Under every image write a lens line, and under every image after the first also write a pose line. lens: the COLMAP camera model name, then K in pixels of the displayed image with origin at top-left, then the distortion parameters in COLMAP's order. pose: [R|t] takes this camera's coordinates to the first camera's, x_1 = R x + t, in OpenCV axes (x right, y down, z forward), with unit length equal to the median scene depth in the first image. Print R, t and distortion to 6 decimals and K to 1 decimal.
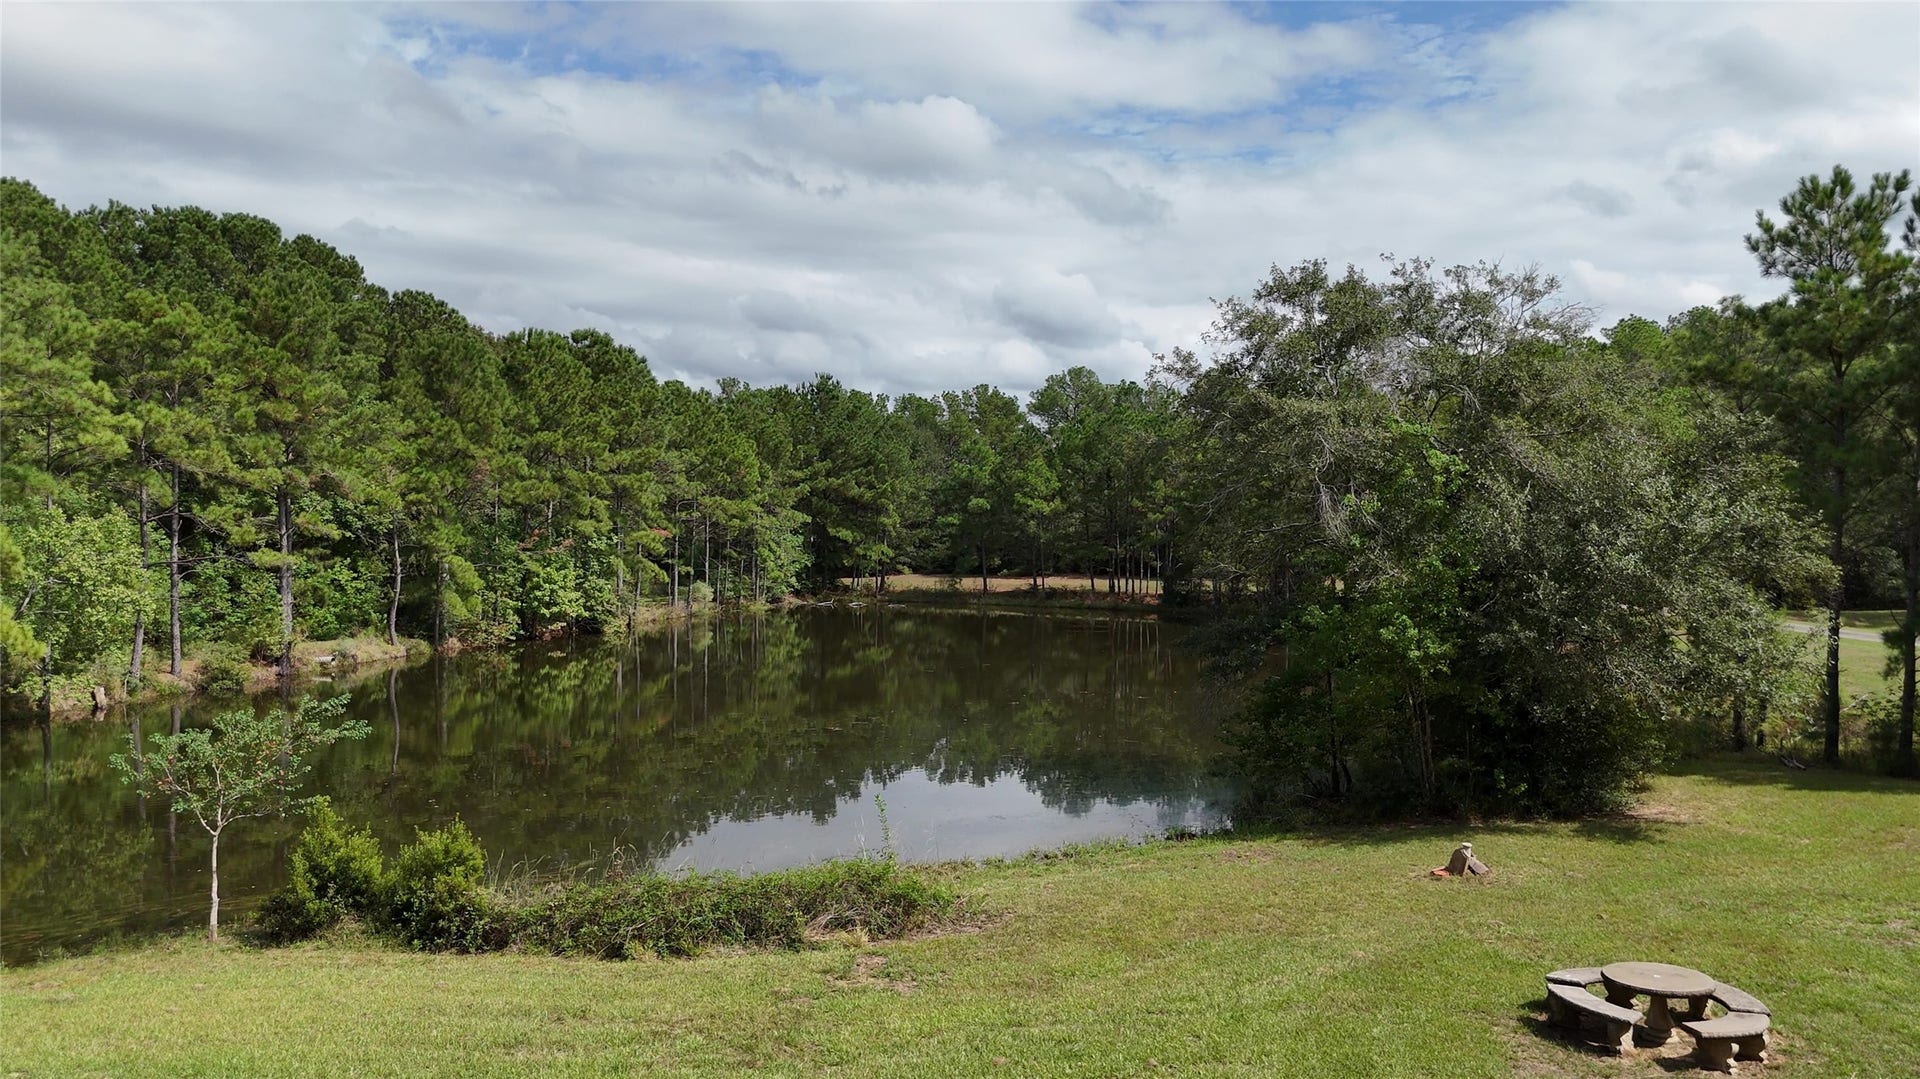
lens RADIAL K [[1369.2, 0, 949.3], [0, 1369.2, 515.1], [0, 0, 1]] dist [-0.016415, 0.027923]
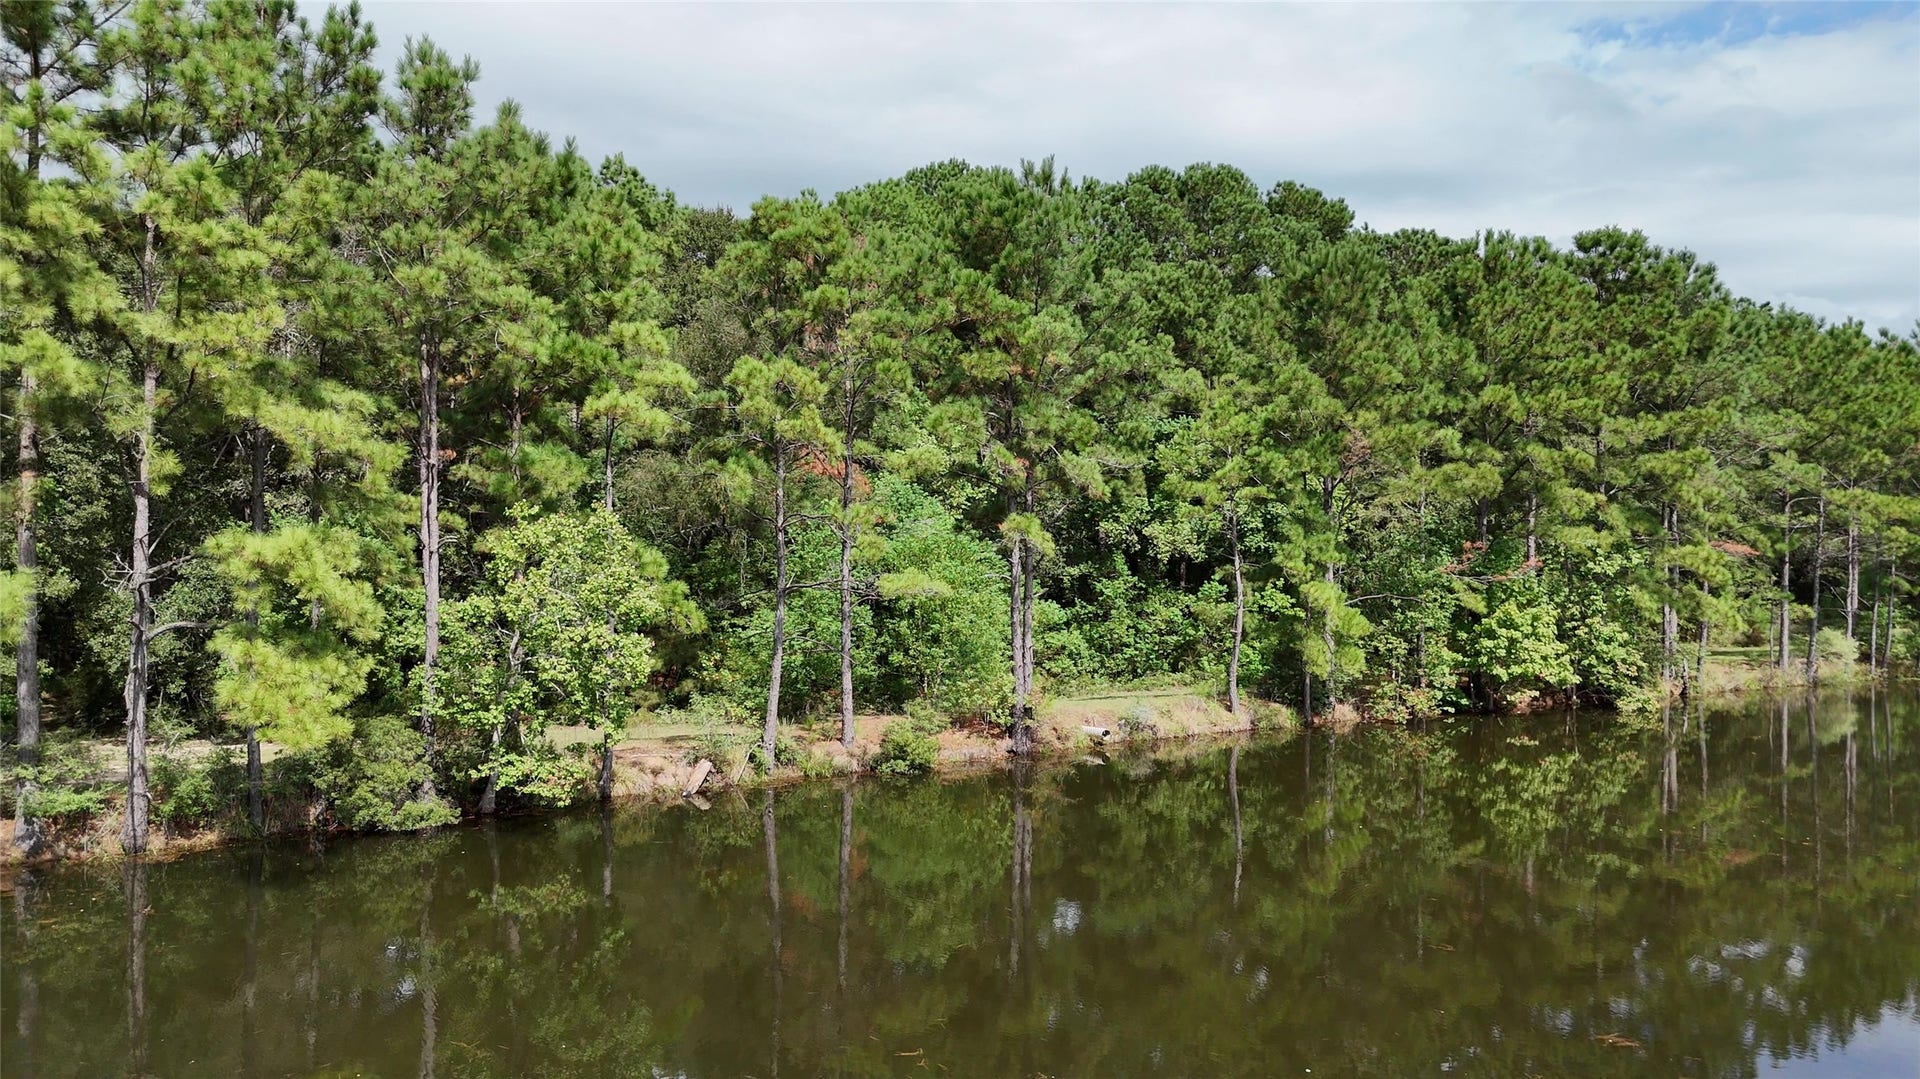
lens RADIAL K [[1369.2, 0, 971.4], [0, 1369.2, 525.7], [0, 0, 1]] dist [-0.016415, 0.027923]
pose [[0.687609, -0.001612, -0.726080, -0.004989], [0.001600, 0.999998, -0.000706, 0.002809], [0.726080, -0.000677, 0.687610, 0.378021]]
